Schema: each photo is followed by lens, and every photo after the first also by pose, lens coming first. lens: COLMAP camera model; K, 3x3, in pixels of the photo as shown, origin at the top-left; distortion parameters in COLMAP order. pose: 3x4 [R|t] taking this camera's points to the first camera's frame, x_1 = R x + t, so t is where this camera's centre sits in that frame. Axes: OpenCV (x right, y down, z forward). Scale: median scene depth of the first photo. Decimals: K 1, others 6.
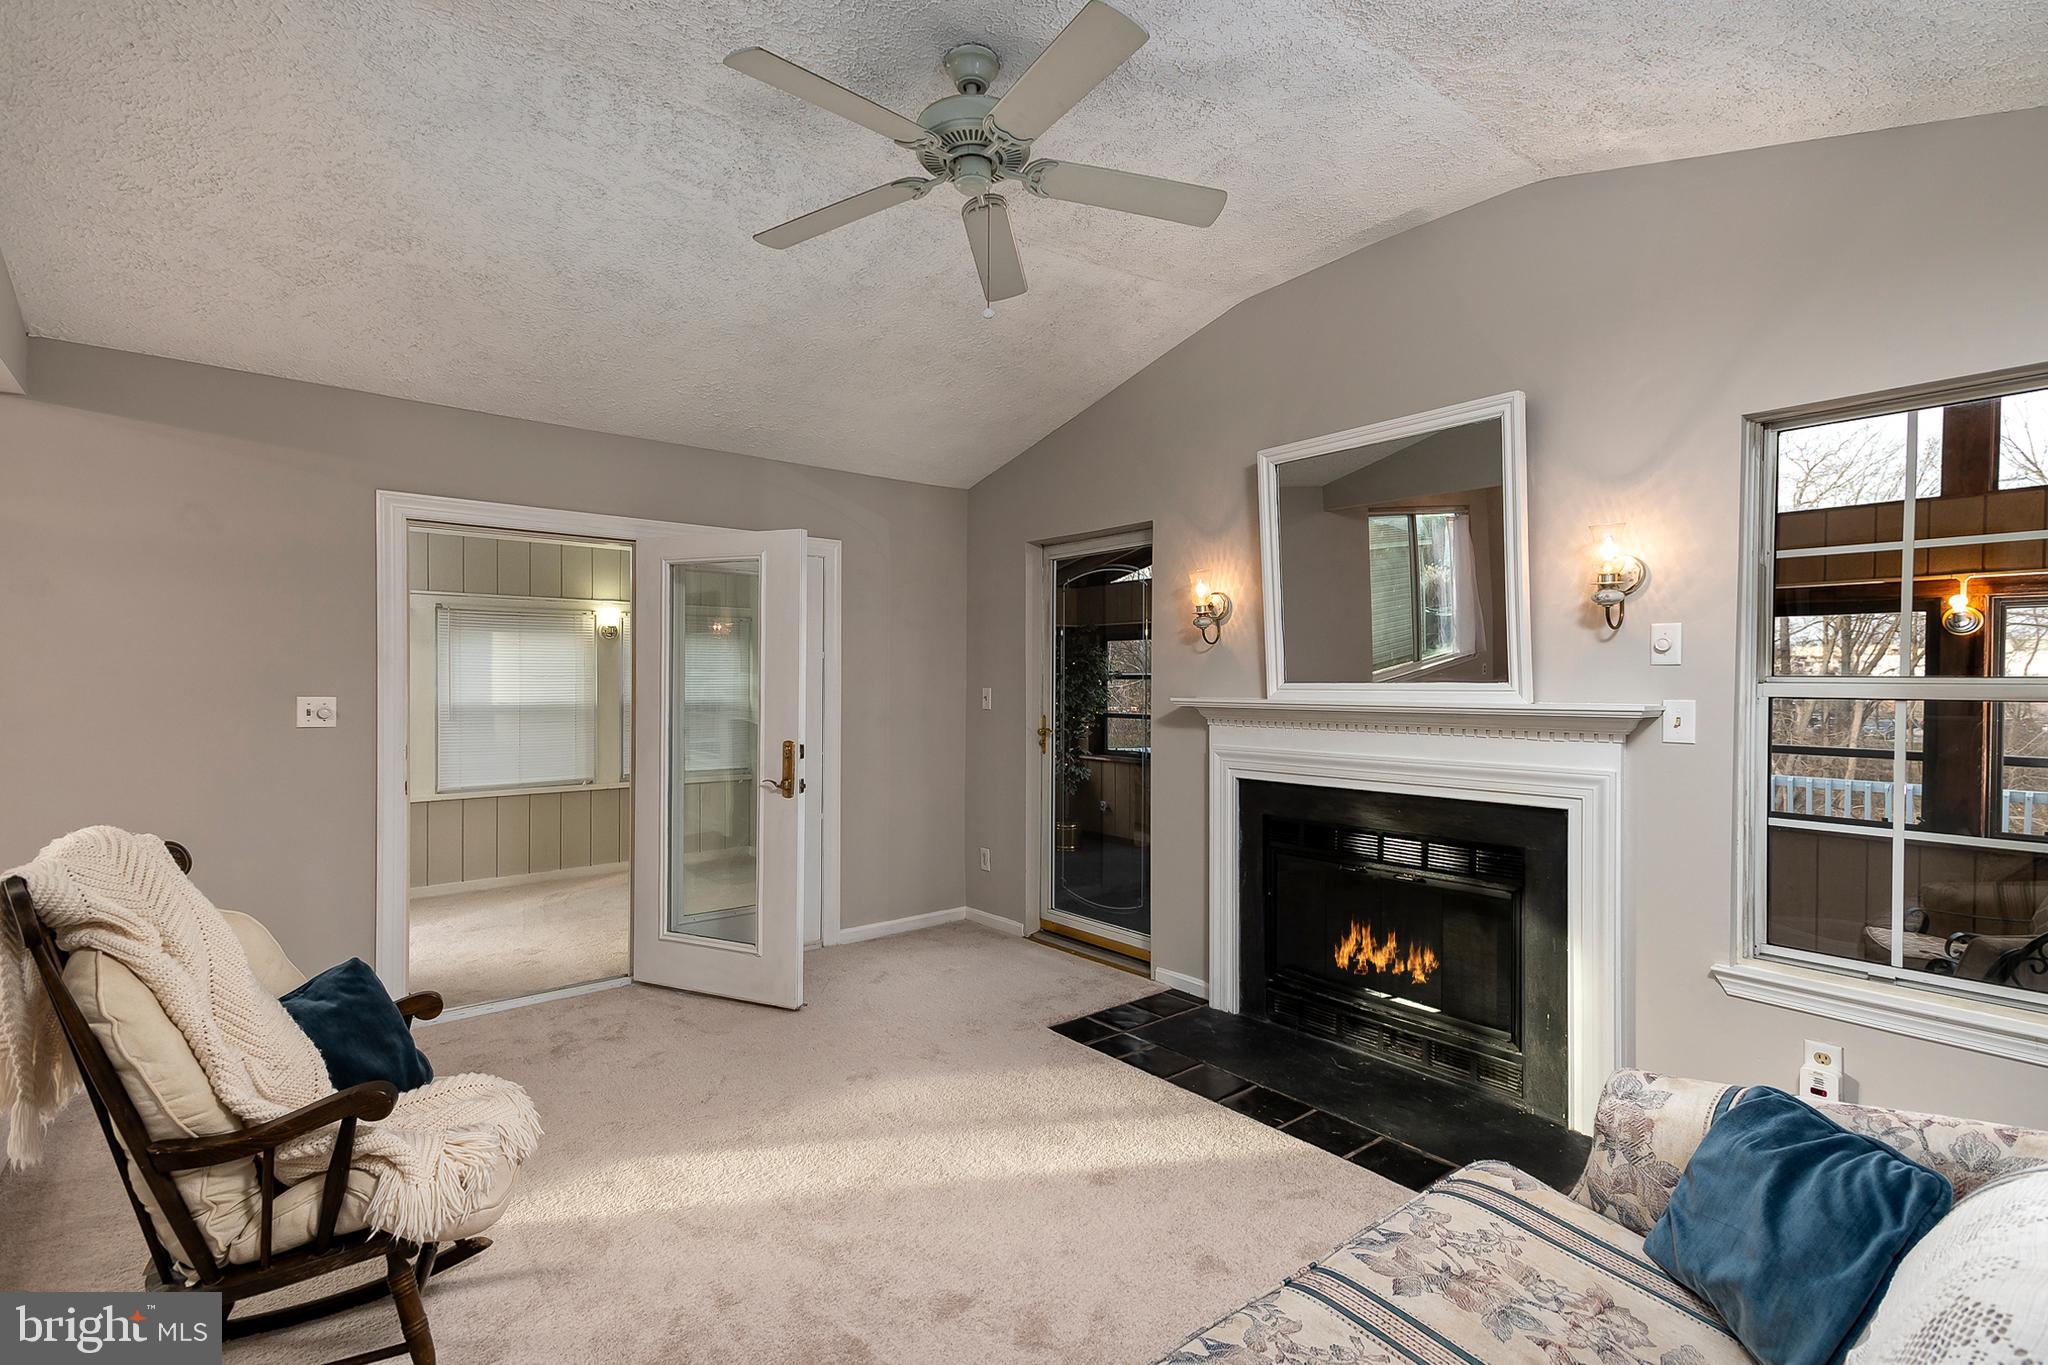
lens RADIAL K [[944.8, 0, 1021.4], [0, 944.8, 684.9], [0, 0, 1]] dist [0.030814, -0.001526]
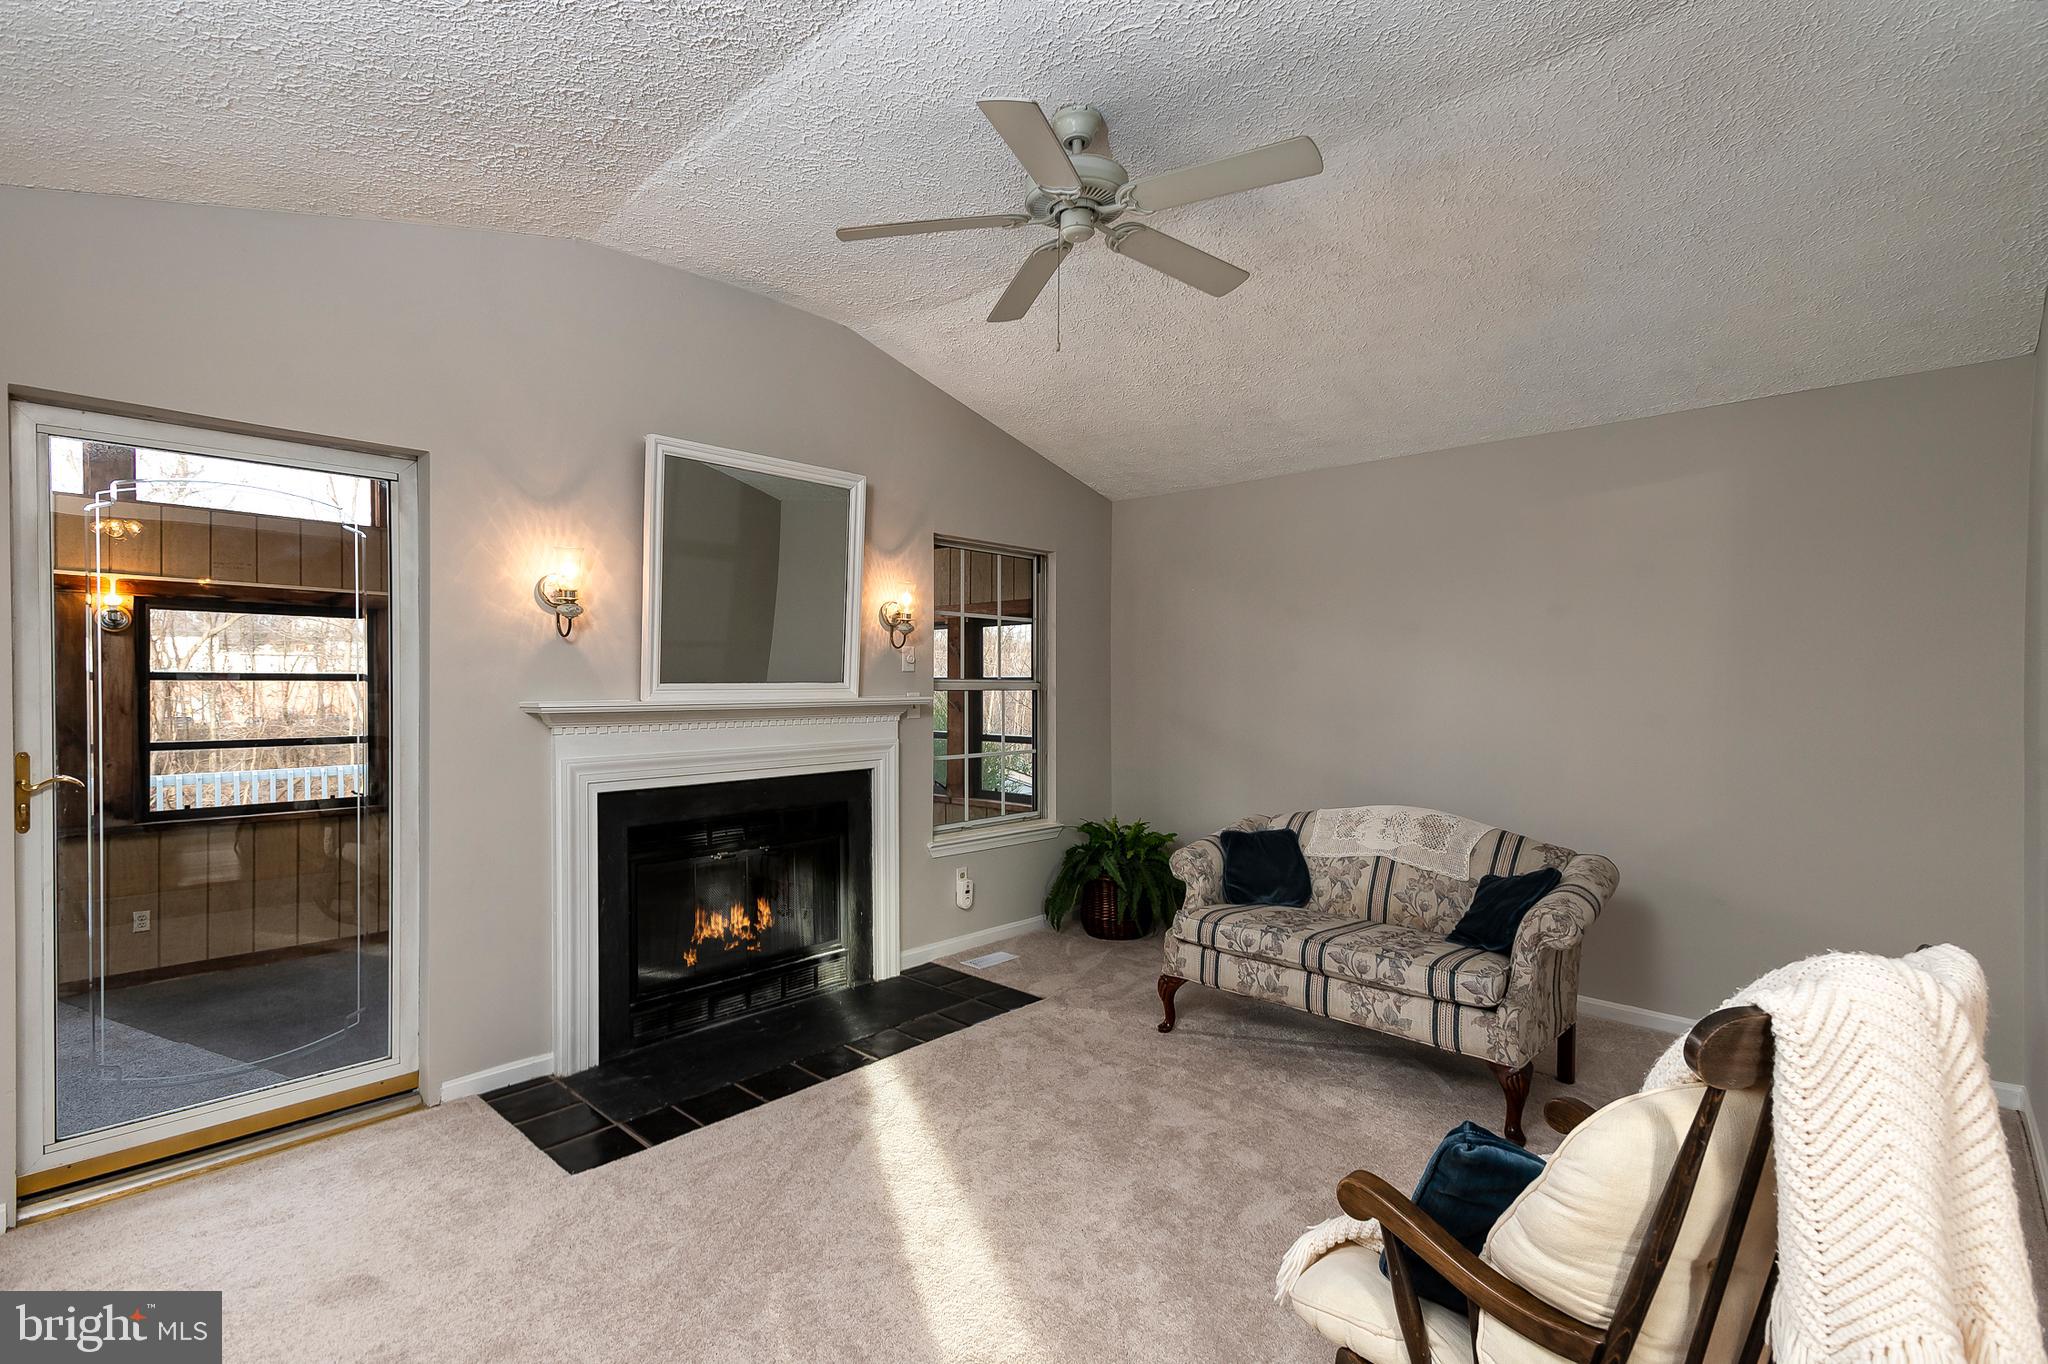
lens RADIAL K [[944.8, 0, 1006.4], [0, 944.8, 683.0], [0, 0, 1]] dist [0.030814, -0.001526]
pose [[-0.122032, -0.003814, 0.992519, -0.705815], [0.000557, 0.999992, 0.003911, -0.006044], [-0.992526, 0.001030, -0.122029, 0.757760]]
